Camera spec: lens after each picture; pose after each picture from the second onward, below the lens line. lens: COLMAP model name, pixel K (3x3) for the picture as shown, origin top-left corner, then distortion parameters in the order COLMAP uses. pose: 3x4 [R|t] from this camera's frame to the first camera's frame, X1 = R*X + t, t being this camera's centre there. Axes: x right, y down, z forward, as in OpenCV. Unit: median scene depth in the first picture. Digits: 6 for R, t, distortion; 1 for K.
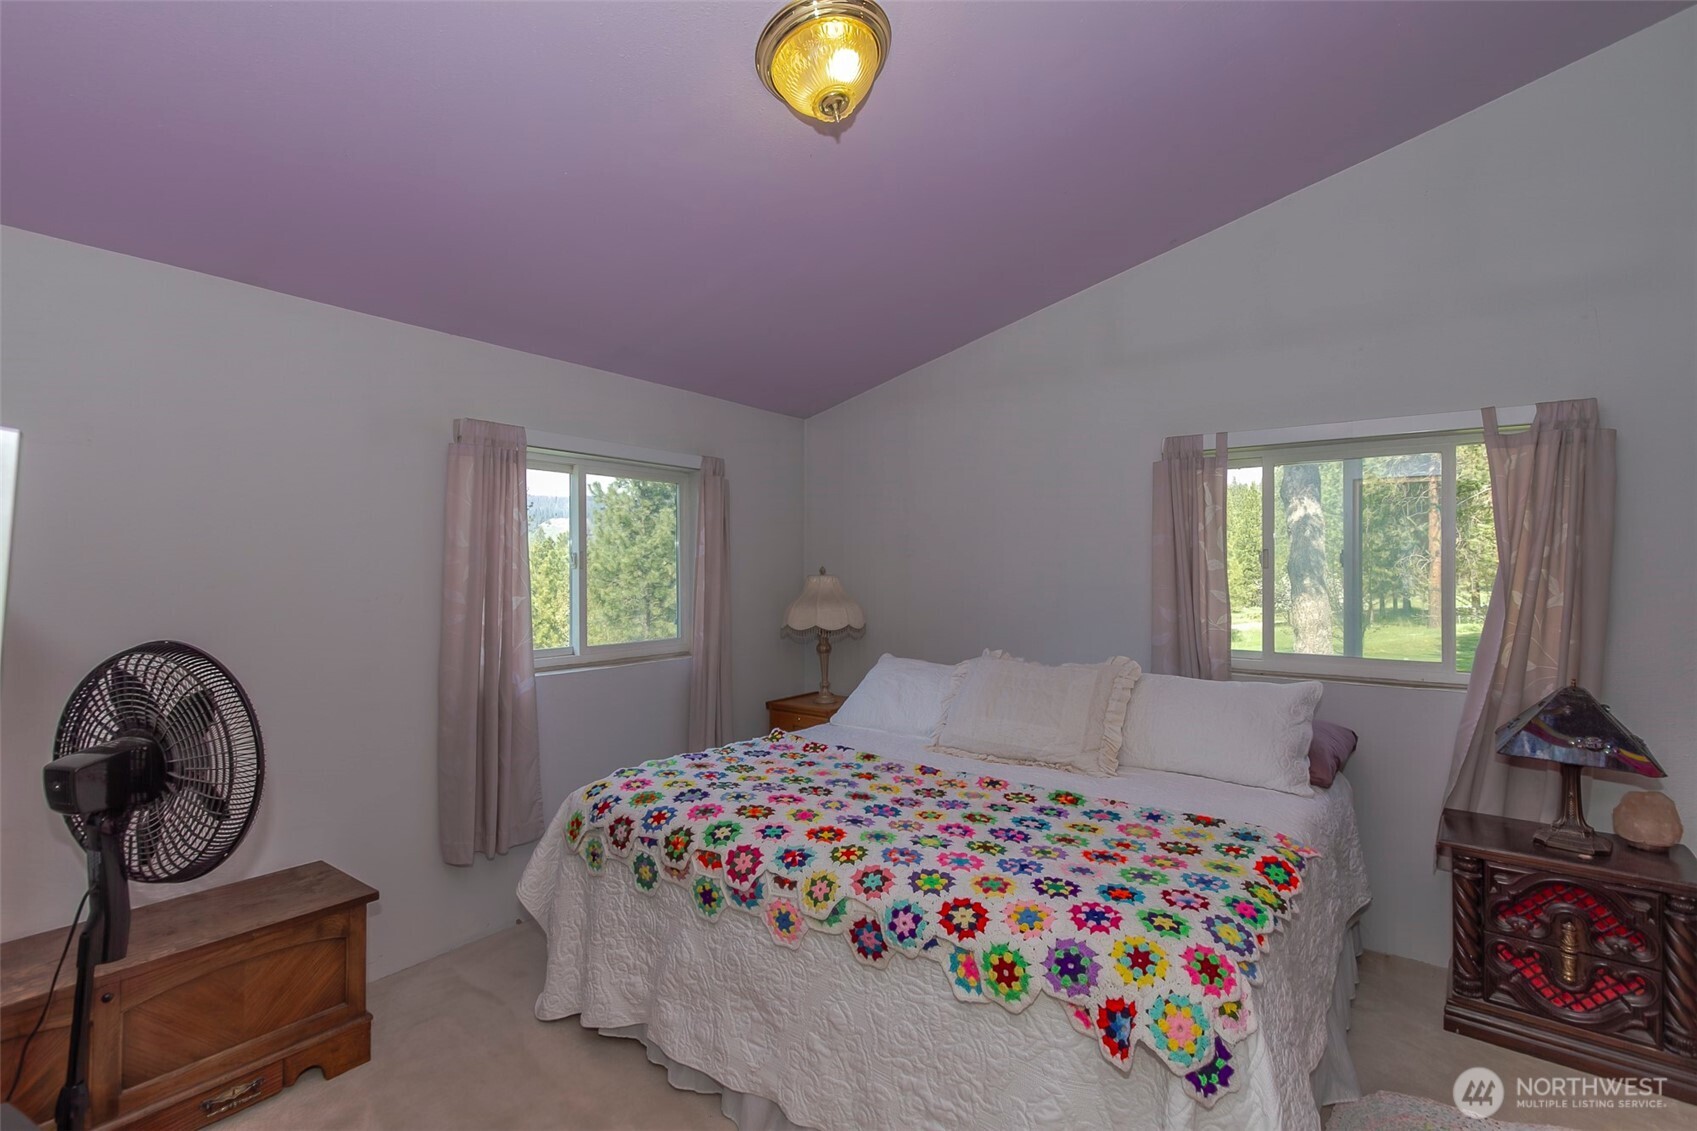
lens RADIAL K [[756.5, 0, 848.5], [0, 756.5, 565.5], [0, 0, 1]] dist [0.000947, 0.000219]
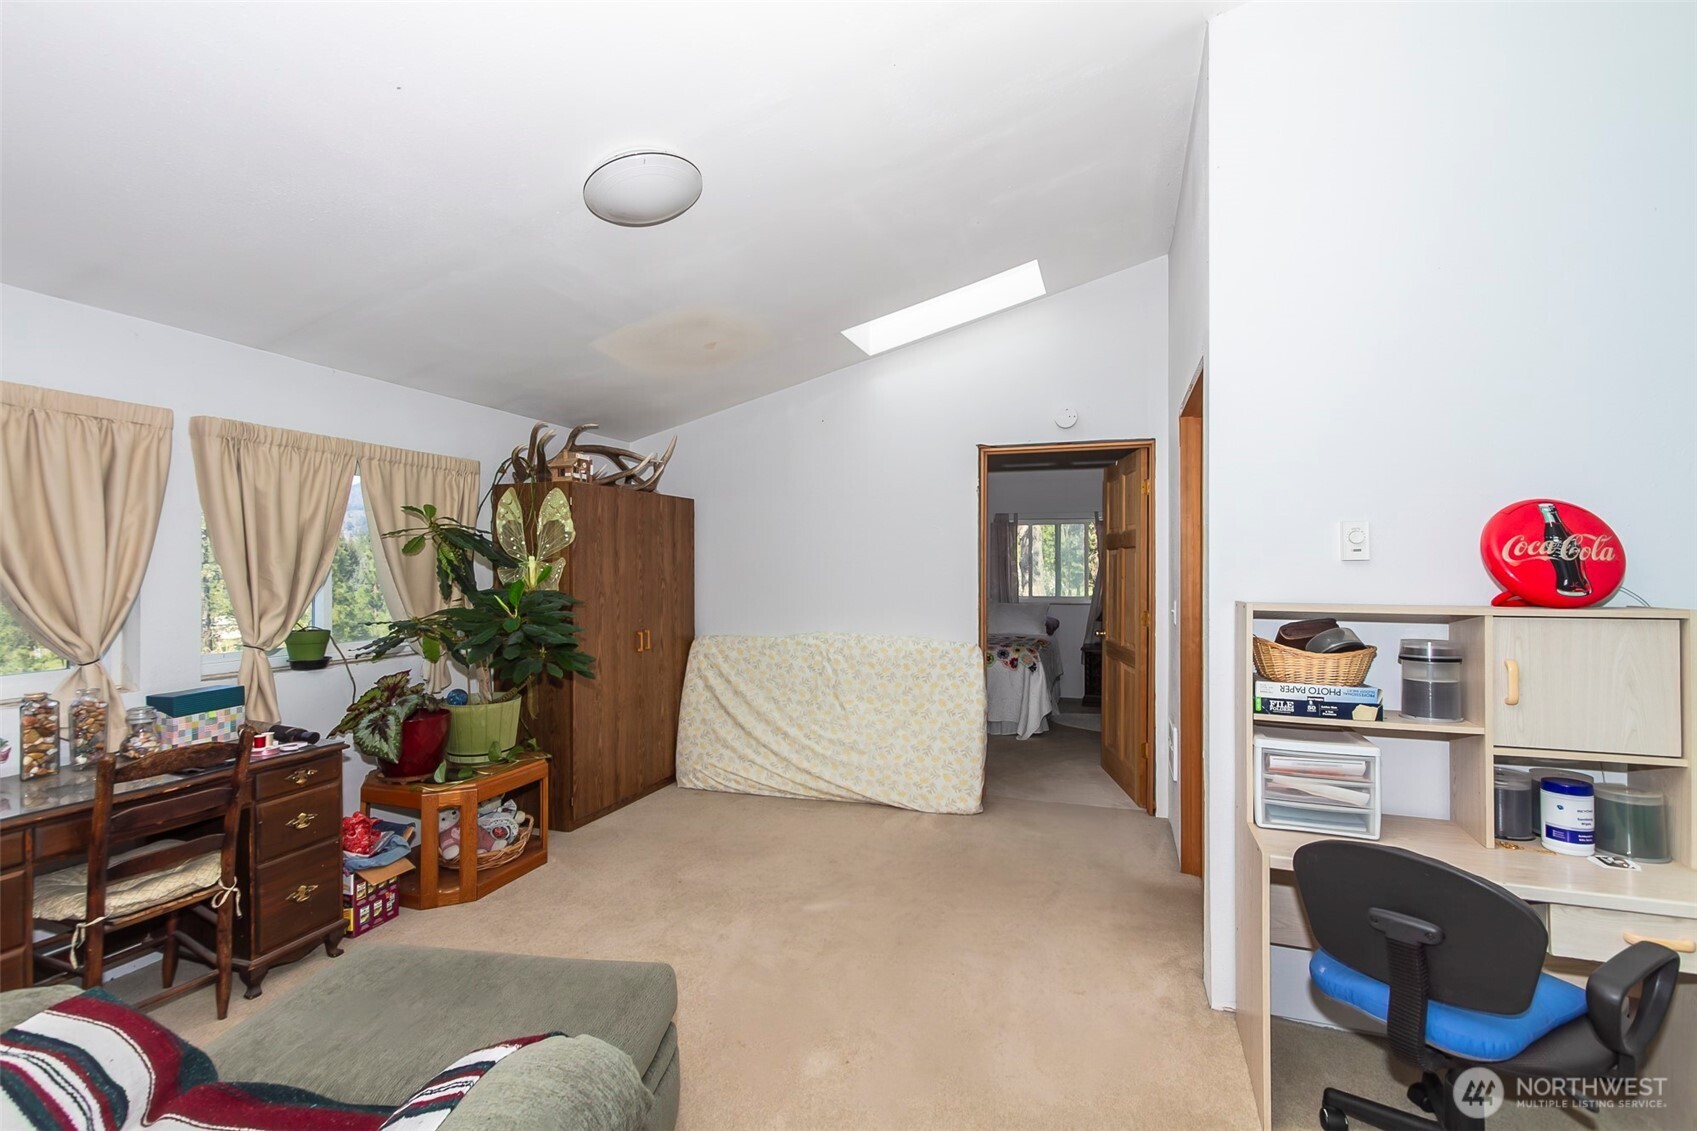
lens RADIAL K [[756.5, 0, 848.5], [0, 756.5, 565.5], [0, 0, 1]] dist [0.000947, 0.000219]
pose [[0.950390, 0.006743, 0.310988, -1.135644], [-0.008397, 0.999957, 0.003978, -0.008396], [-0.310948, -0.006392, 0.950406, -1.712688]]
